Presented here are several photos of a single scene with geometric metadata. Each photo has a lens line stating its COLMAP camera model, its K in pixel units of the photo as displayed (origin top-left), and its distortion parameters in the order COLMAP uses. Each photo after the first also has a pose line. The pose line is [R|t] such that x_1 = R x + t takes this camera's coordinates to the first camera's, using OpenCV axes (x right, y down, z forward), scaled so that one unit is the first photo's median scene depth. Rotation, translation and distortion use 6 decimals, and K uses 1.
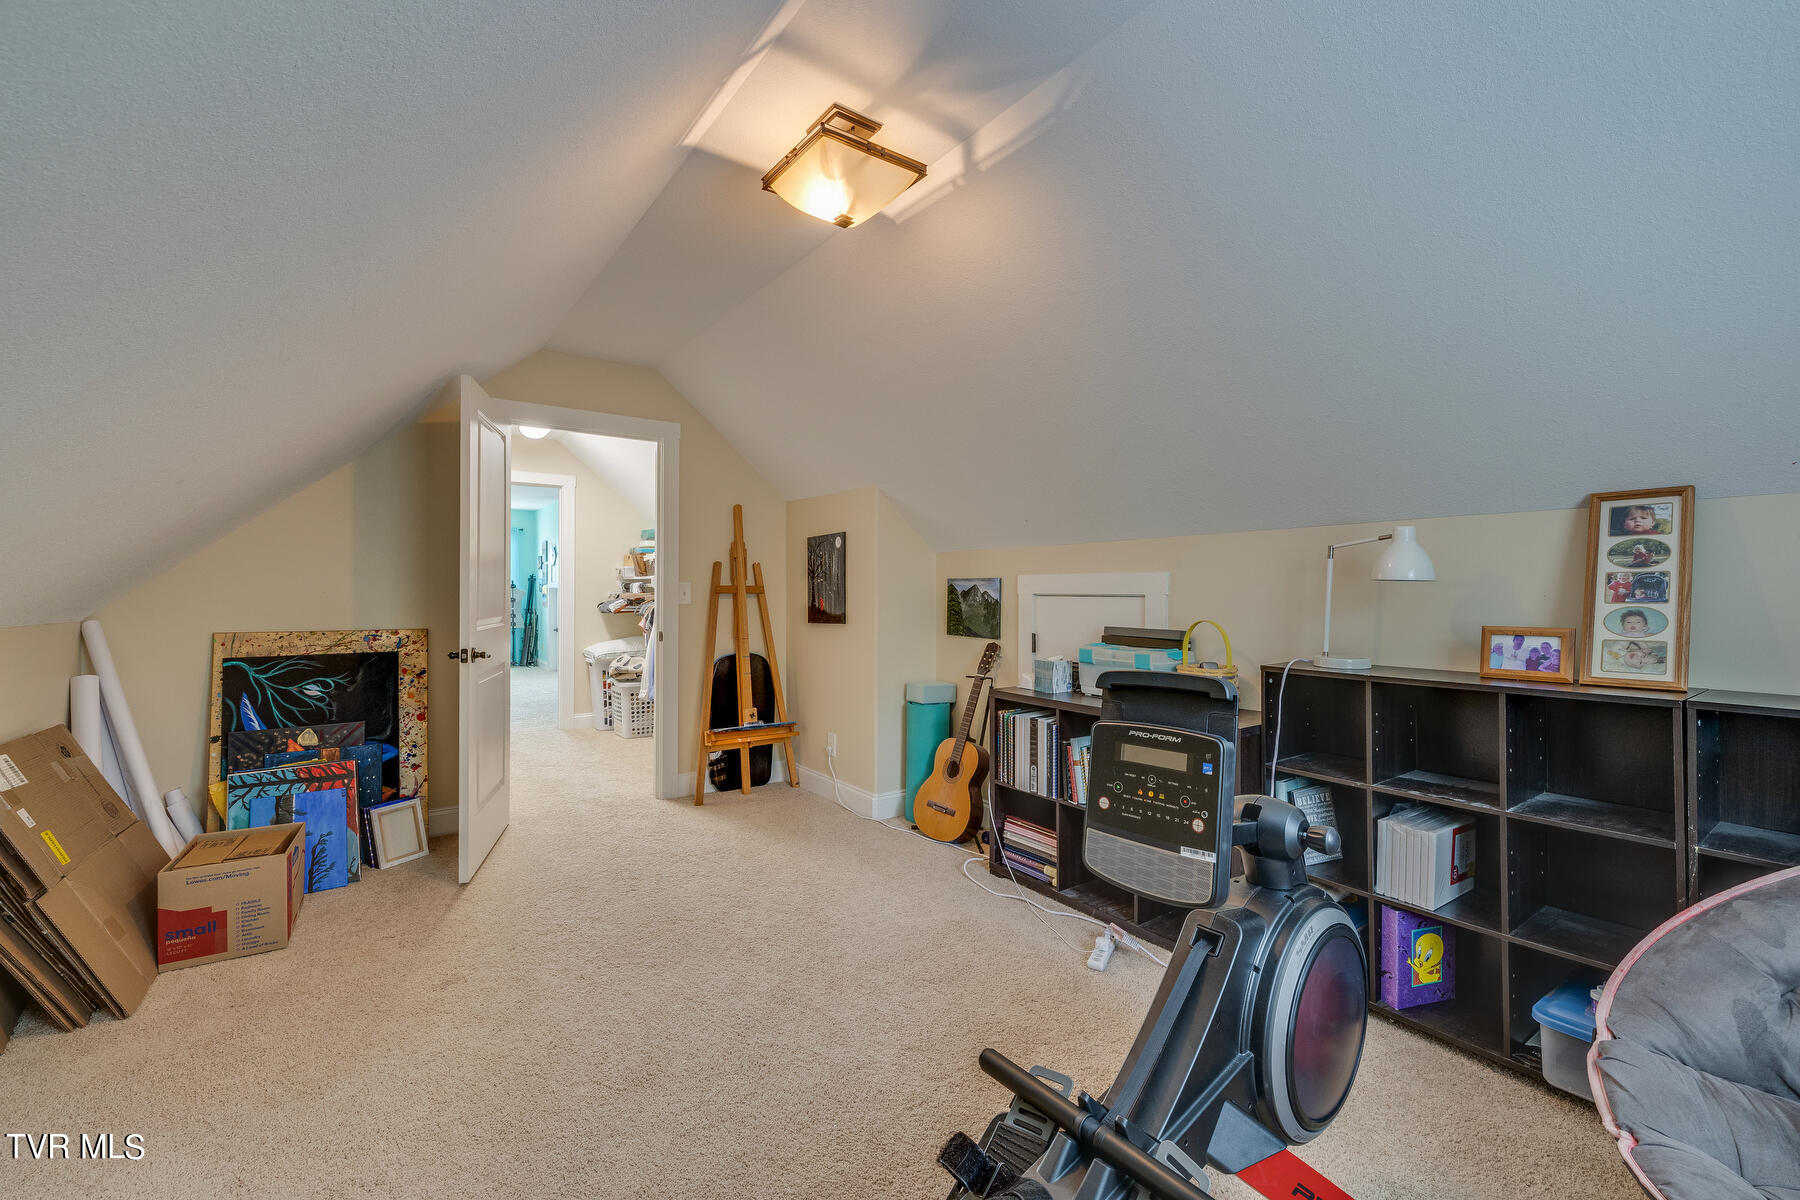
lens RADIAL K [[751.1, 0, 913.8], [0, 751.1, 589.1], [0, 0, 1]] dist [0.001069, 0.001014]
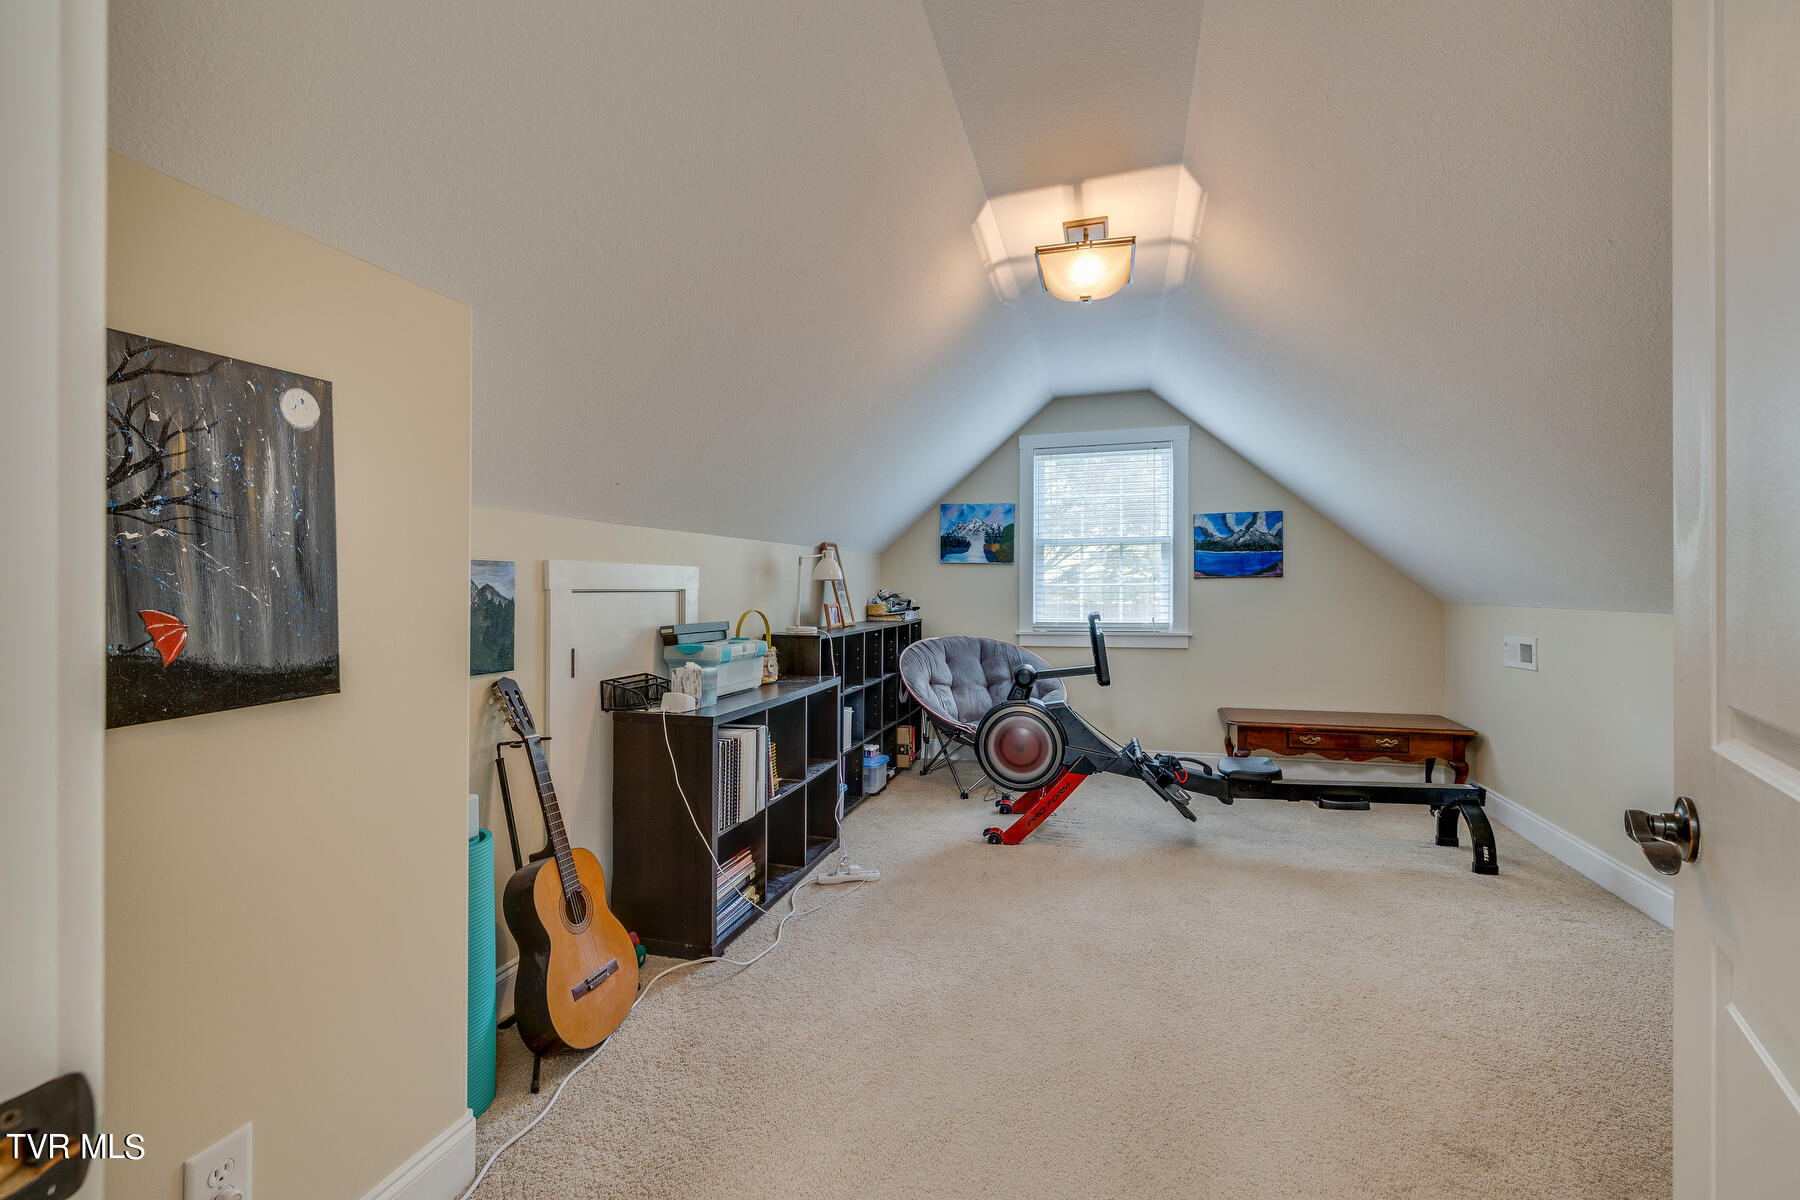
lens RADIAL K [[751.1, 0, 901.4], [0, 751.1, 583.9], [0, 0, 1]] dist [0.001069, 0.001014]
pose [[-0.595646, 0.002602, 0.803243, -0.457639], [-0.004491, 0.999968, -0.006570, 0.004214], [-0.803234, -0.007521, -0.595616, 0.980594]]
